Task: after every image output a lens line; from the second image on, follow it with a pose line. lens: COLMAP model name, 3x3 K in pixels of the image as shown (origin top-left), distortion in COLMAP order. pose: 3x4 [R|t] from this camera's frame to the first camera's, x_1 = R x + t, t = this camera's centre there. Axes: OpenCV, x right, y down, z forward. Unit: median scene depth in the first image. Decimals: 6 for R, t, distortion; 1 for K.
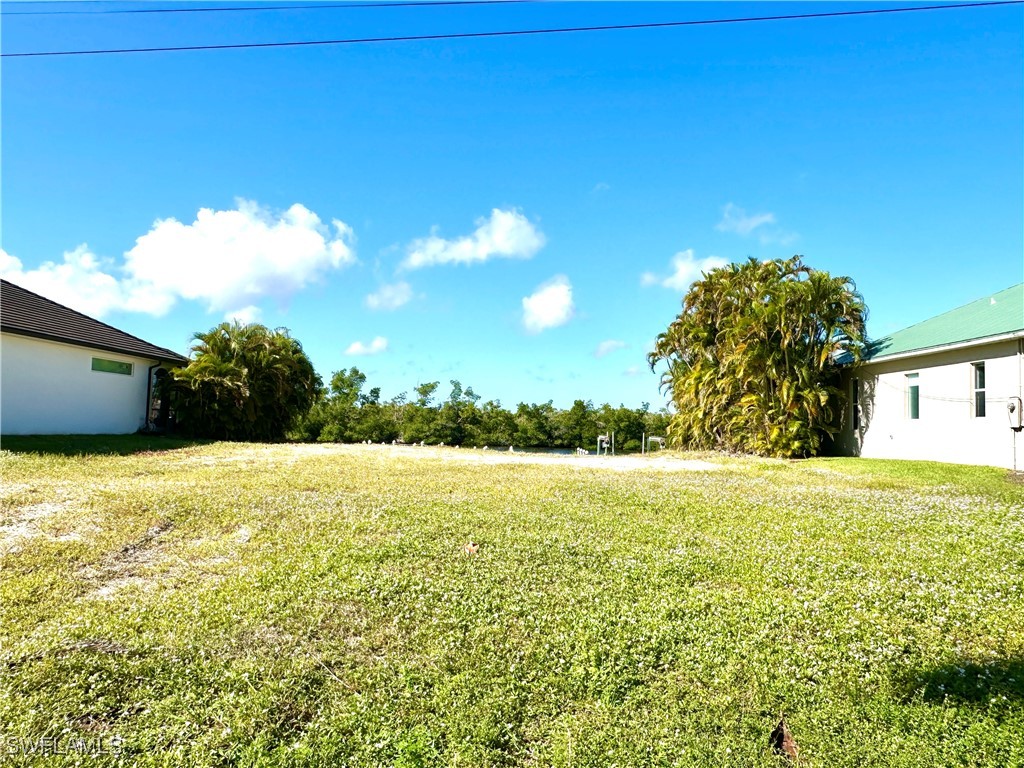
lens RADIAL K [[724.2, 0, 507.9], [0, 724.2, 380.0], [0, 0, 1]] dist [-0.000320, -0.001228]
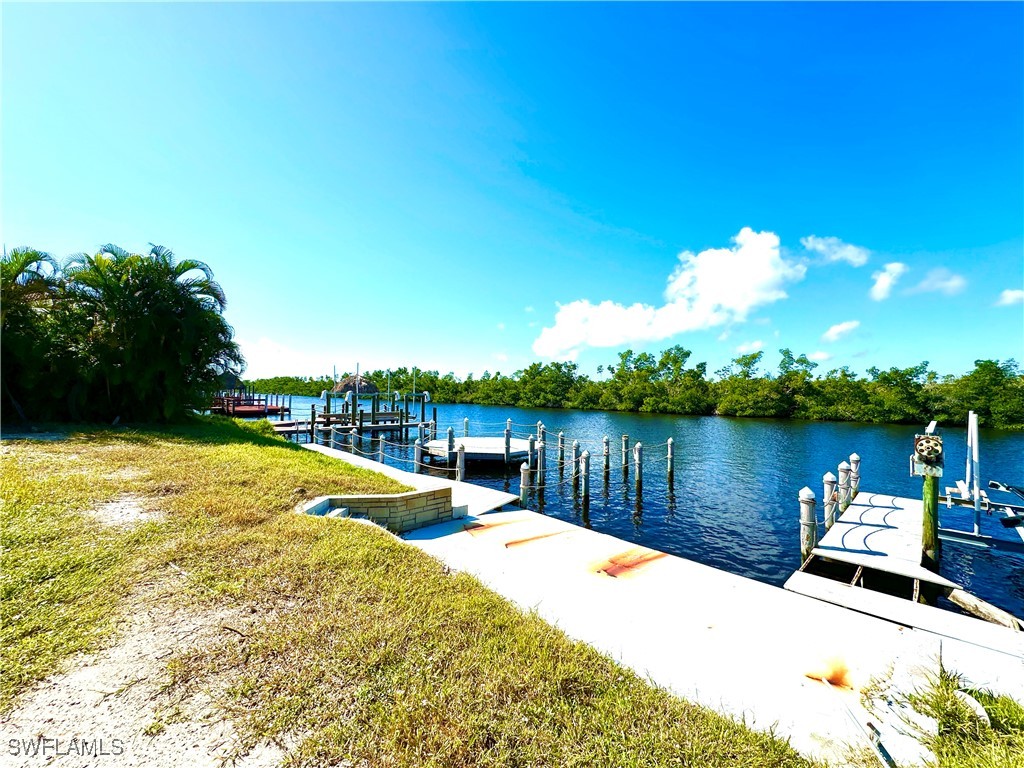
lens RADIAL K [[404.3, 0, 517.0], [0, 404.3, 387.5], [0, 0, 1]] dist [-0.011376, -0.000117]
pose [[0.702878, -0.024750, -0.710880, 0.154880], [0.048293, 0.998749, 0.012976, 0.080135], [0.709669, -0.043451, 0.703194, 1.136104]]
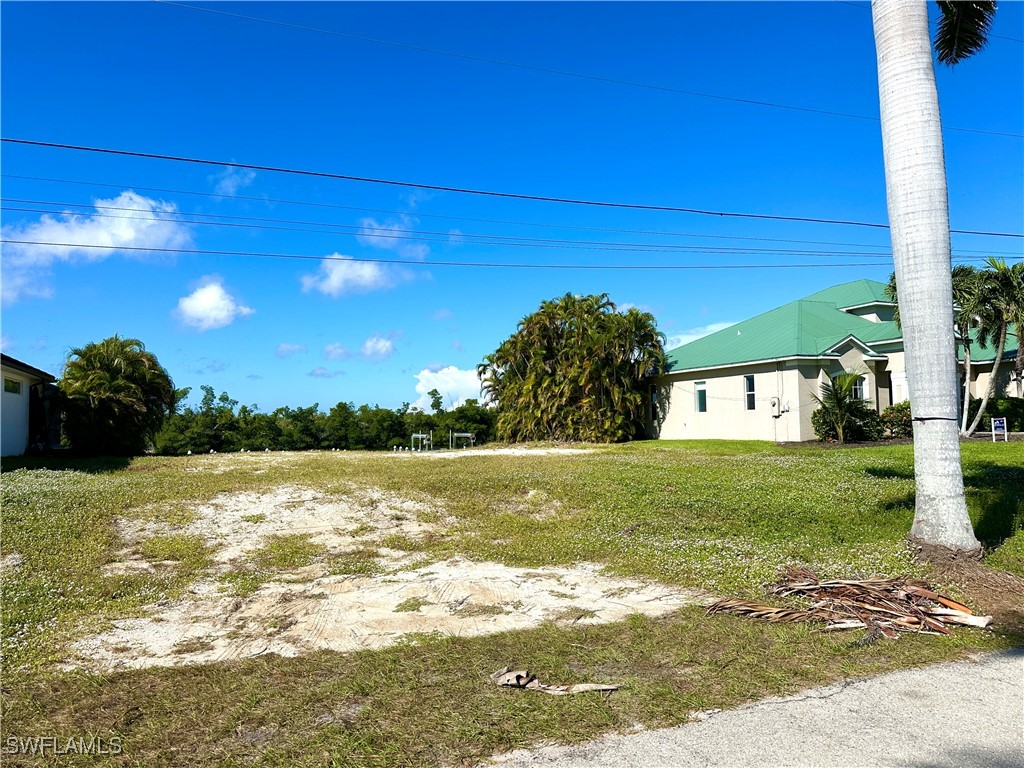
lens RADIAL K [[720.9, 0, 512.5], [0, 720.9, 388.0], [0, 0, 1]] dist [0.167091, -0.272136]
pose [[0.915715, -0.021535, 0.401251, -0.278657], [0.016034, 0.999726, 0.017064, -0.019232], [-0.401508, -0.009193, 0.915809, -0.156311]]
